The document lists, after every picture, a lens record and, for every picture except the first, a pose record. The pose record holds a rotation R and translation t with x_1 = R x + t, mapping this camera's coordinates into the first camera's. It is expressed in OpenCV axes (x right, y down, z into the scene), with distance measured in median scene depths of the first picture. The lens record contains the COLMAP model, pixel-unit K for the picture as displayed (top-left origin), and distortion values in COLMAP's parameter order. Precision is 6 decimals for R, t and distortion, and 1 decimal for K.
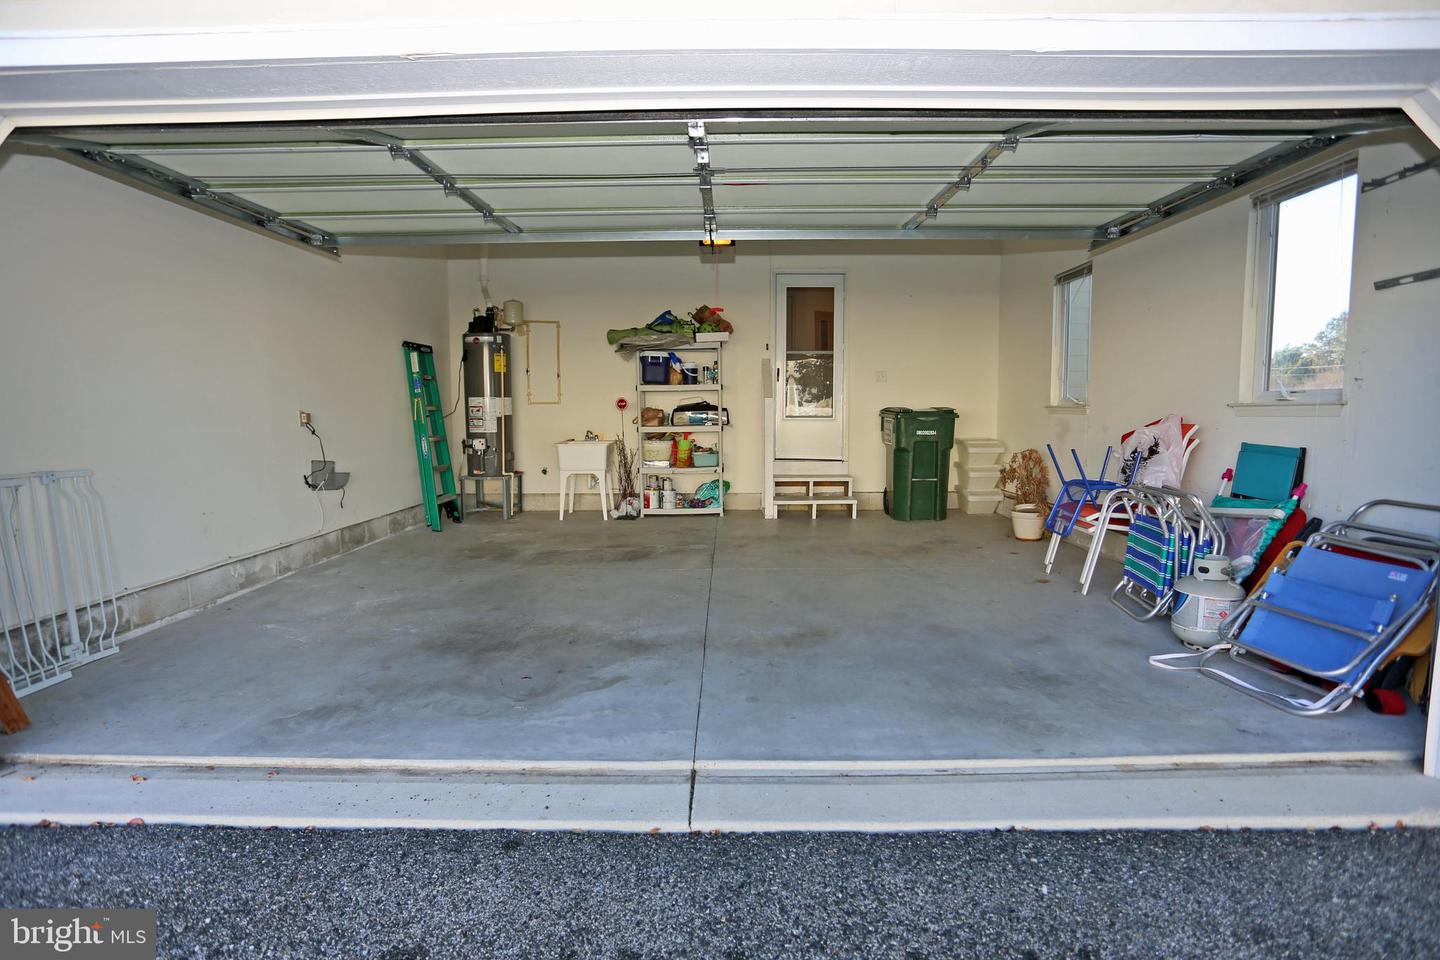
lens RADIAL K [[707.4, 0, 724.1], [0, 707.4, 477.3], [0, 0, 1]] dist [-0.074146, 0.028370]
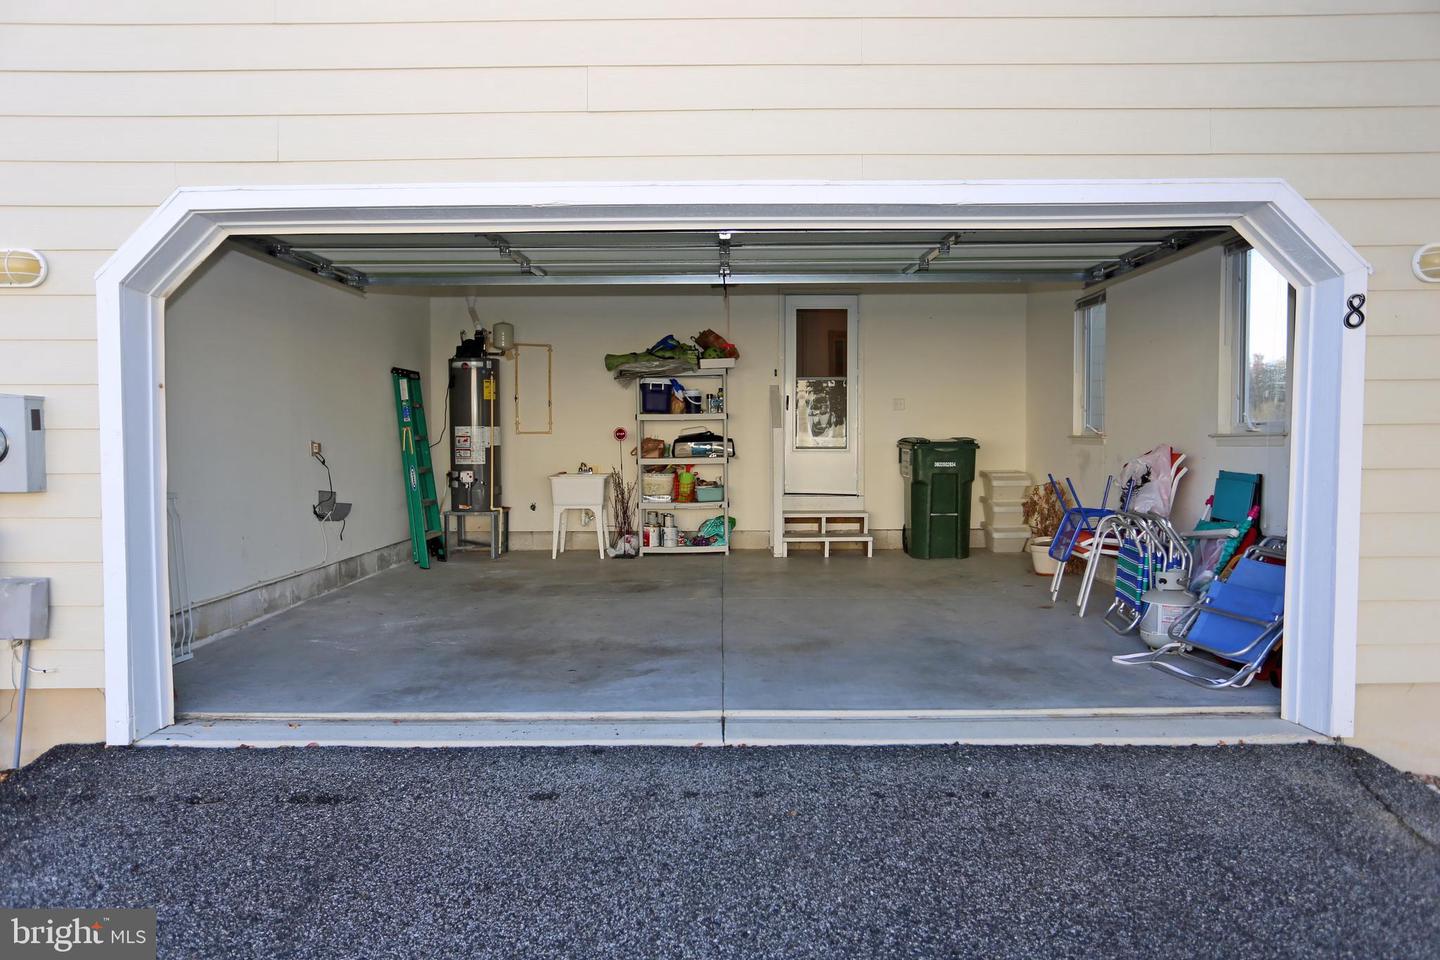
lens RADIAL K [[1000.9, 0, 717.8], [0, 1000.9, 480.6], [0, 0, 1]] dist [-0.056803, -0.002124]
pose [[0.999988, -0.000101, 0.004917, -0.035475], [0.000360, 0.998608, -0.052748, 0.043315], [-0.004905, 0.052749, 0.998596, -0.504818]]
